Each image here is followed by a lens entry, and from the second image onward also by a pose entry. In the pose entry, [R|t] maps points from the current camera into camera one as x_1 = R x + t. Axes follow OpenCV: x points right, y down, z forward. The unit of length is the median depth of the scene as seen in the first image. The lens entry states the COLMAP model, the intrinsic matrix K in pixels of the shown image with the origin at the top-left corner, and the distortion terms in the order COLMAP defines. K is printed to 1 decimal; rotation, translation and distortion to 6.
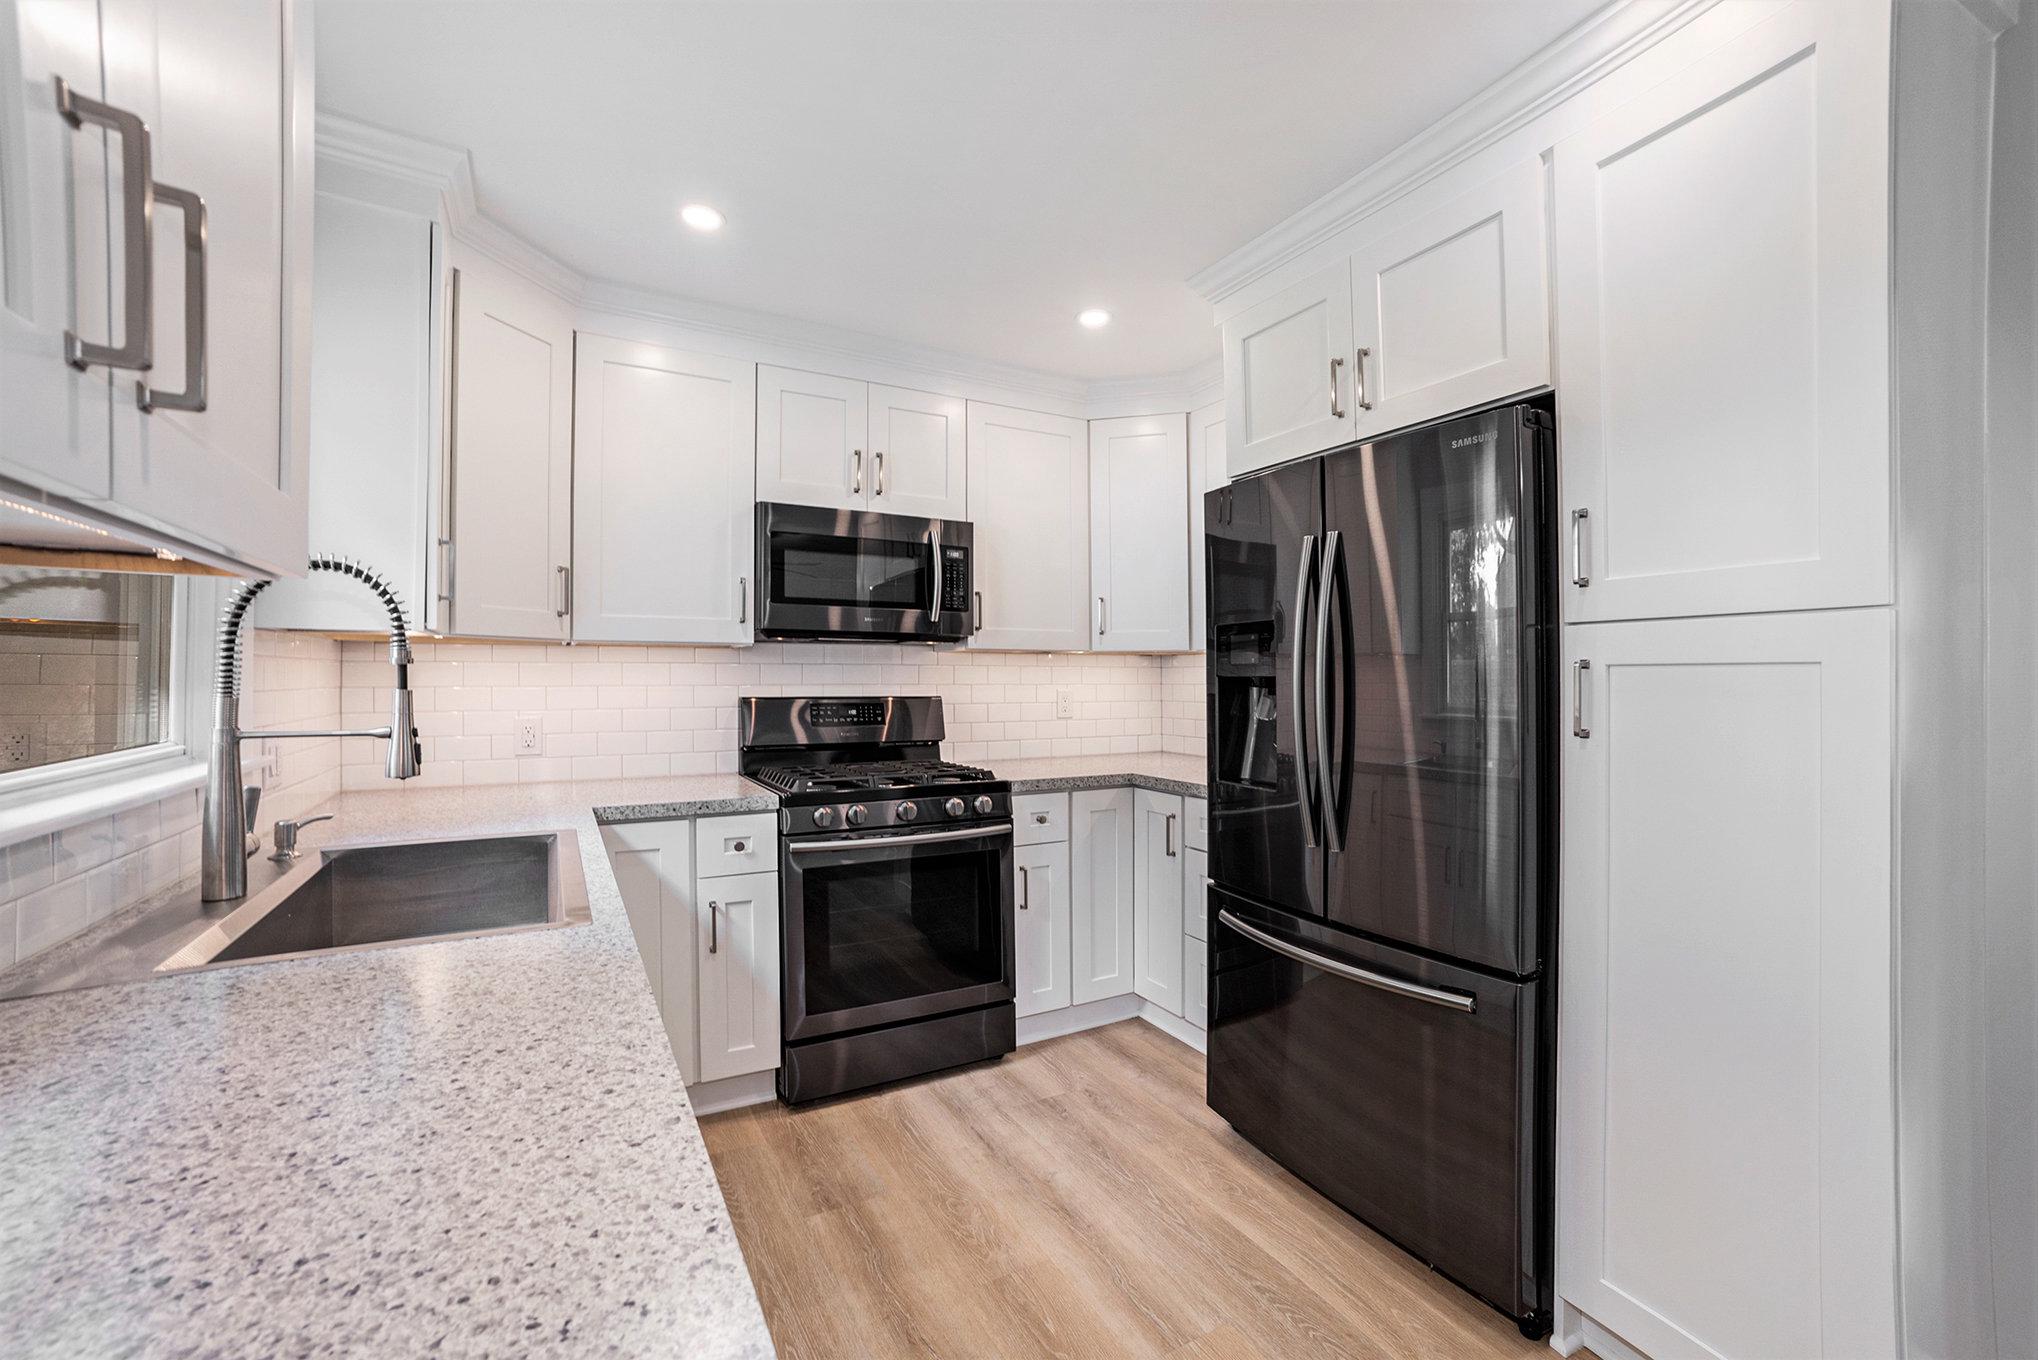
lens RADIAL K [[910.4, 0, 1128.7], [0, 910.4, 699.5], [0, 0, 1]] dist [-0.037218, 0.000008]
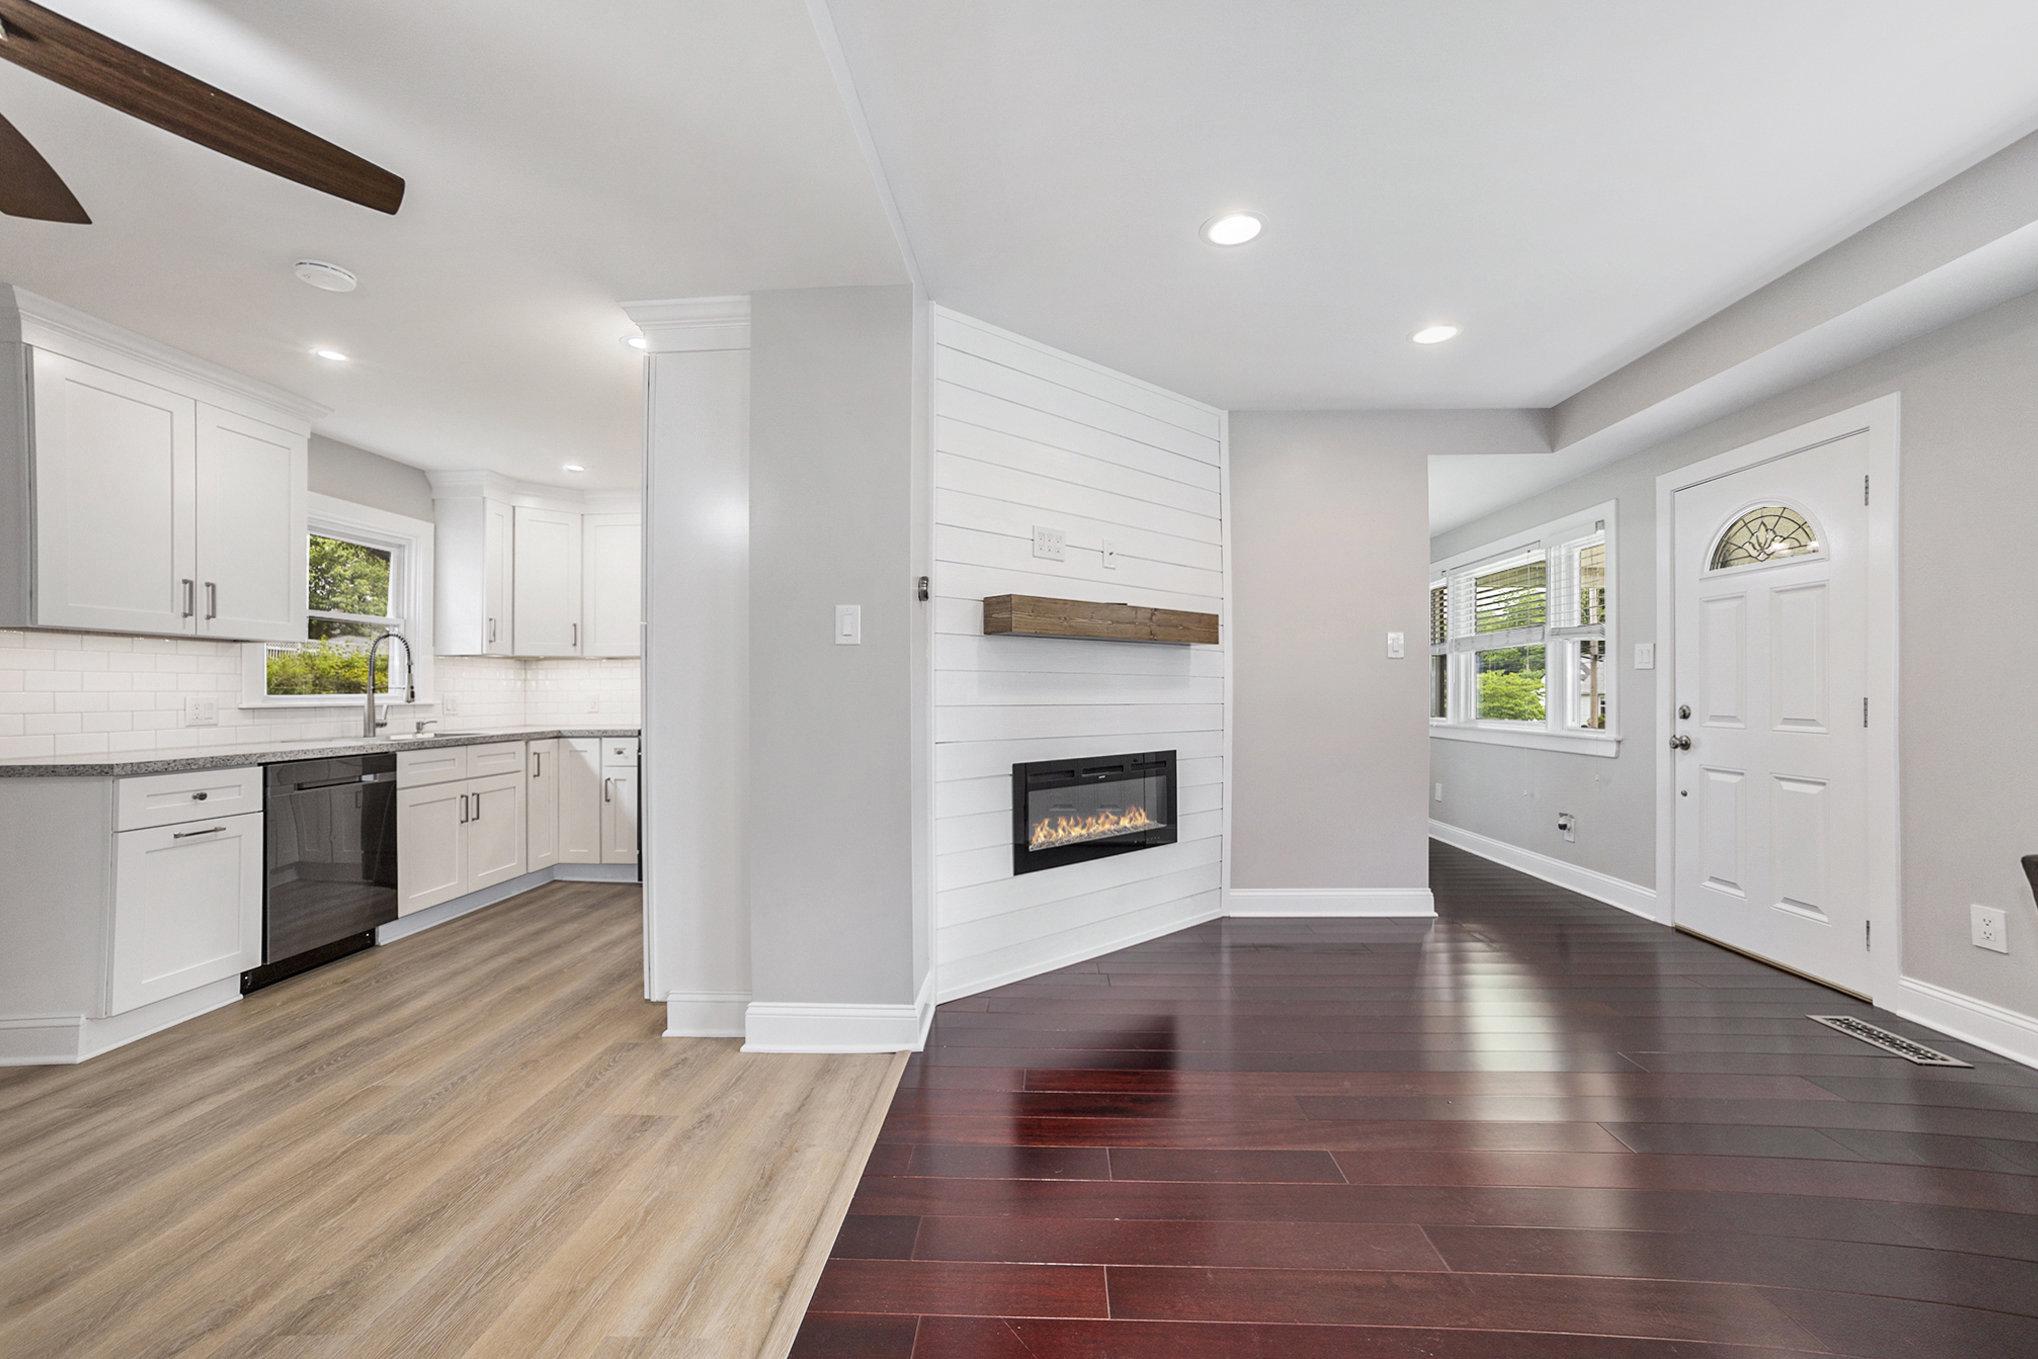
lens RADIAL K [[807.6, 0, 940.9], [0, 807.6, 682.7], [0, 0, 1]] dist [-0.051578, 0.036779]
pose [[0.831918, -0.013546, -0.554733, 1.152560], [-0.002285, 0.999610, -0.027836, 0.047968], [0.554894, 0.024425, 0.831563, -0.130104]]
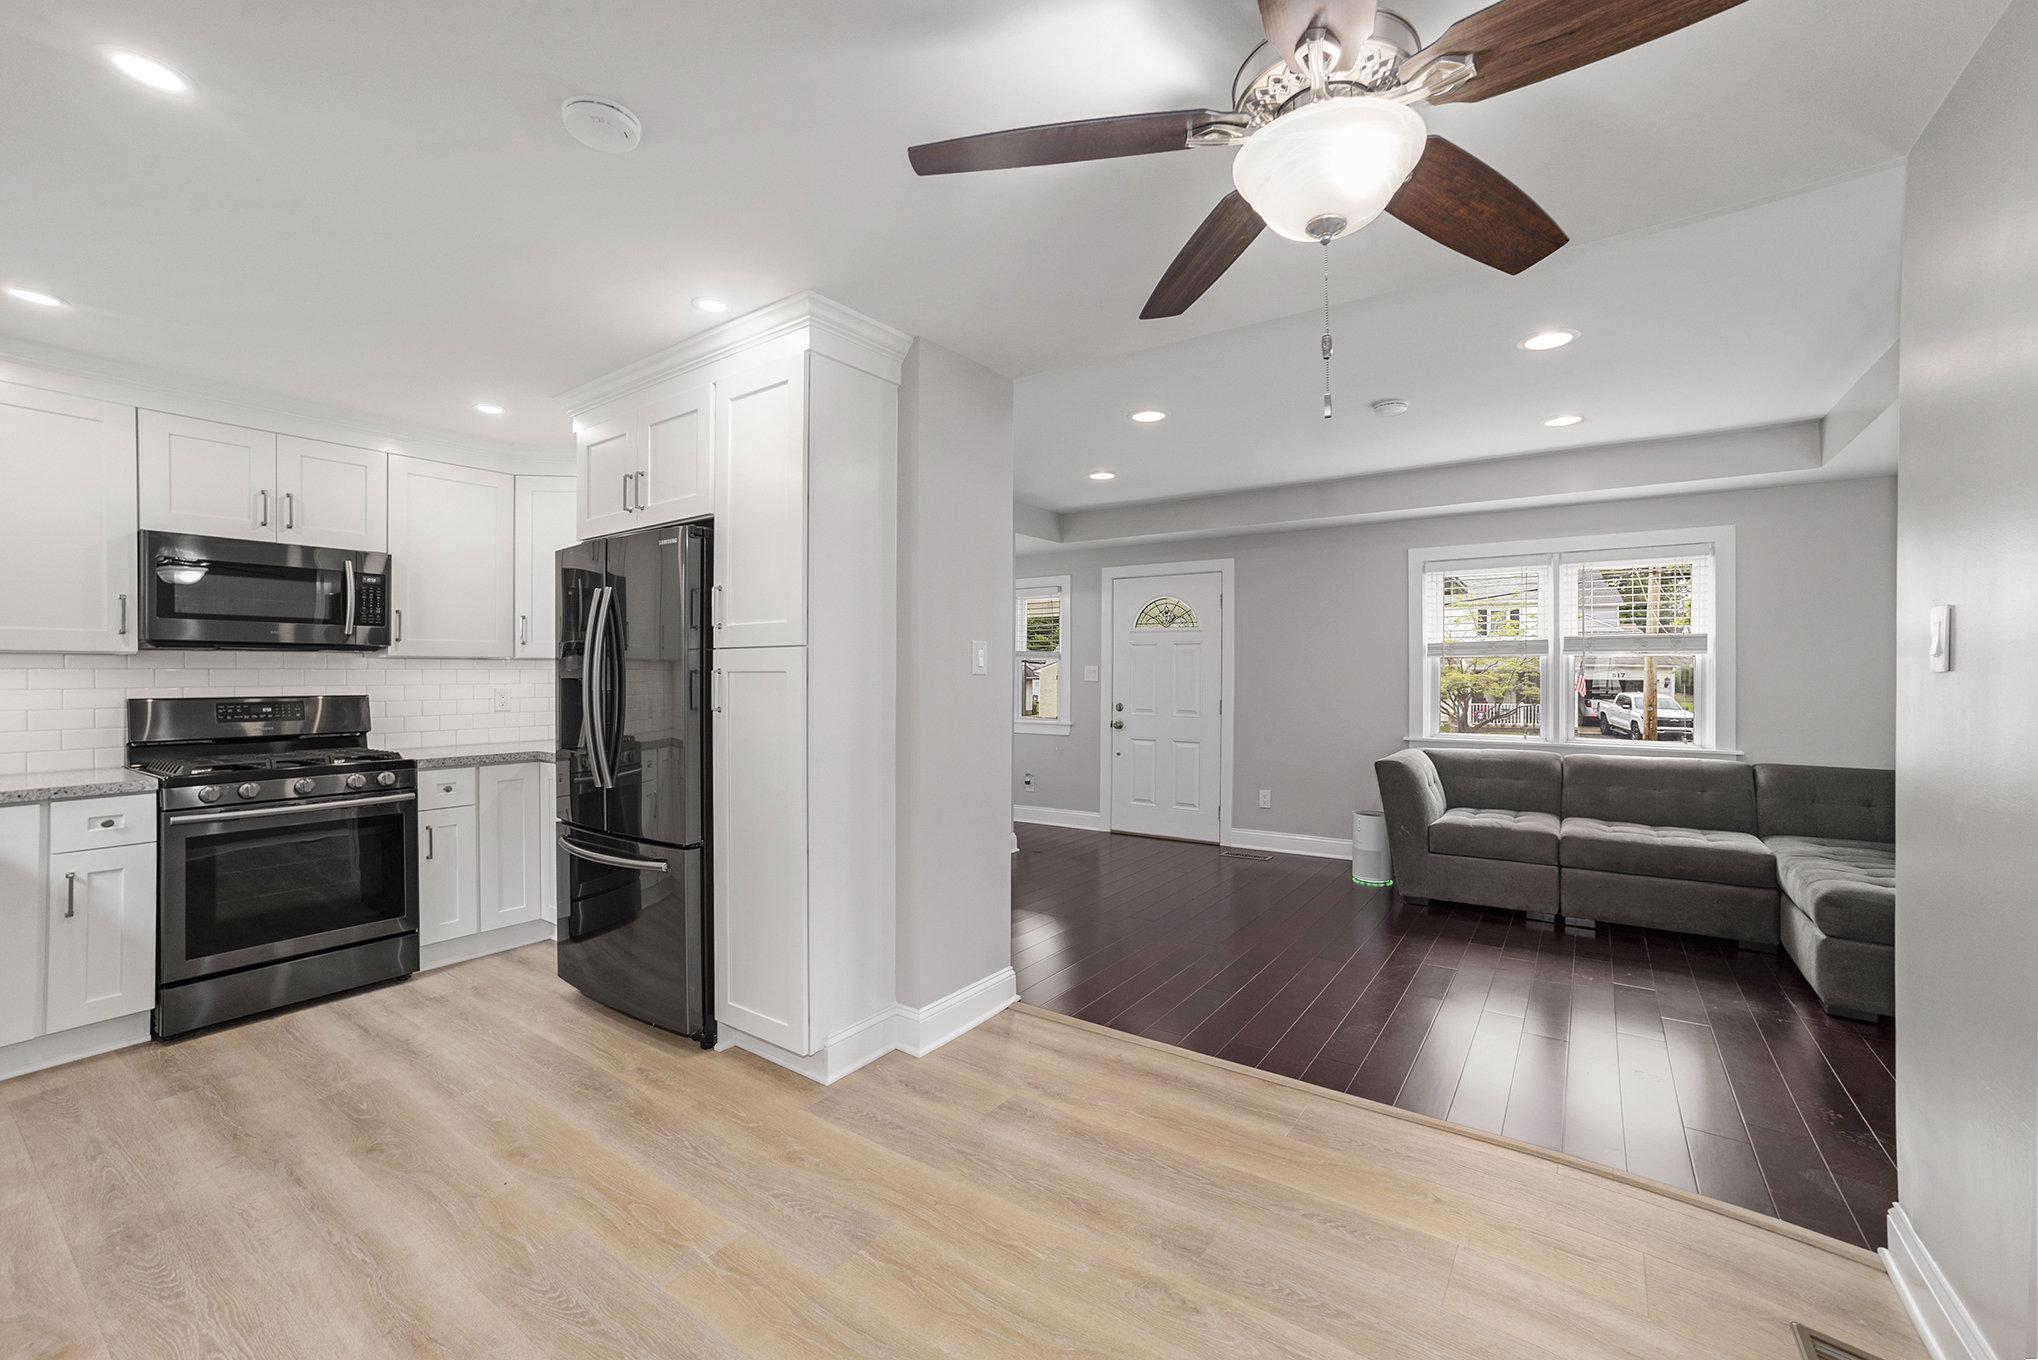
lens RADIAL K [[815.7, 0, 1031.4], [0, 815.7, 680.1], [0, 0, 1]] dist [-0.034720, 0.026776]
pose [[0.922243, -0.007131, 0.386545, 0.258122], [0.013875, 0.999796, -0.014660, 0.006611], [-0.386362, 0.018884, 0.922154, -0.432105]]
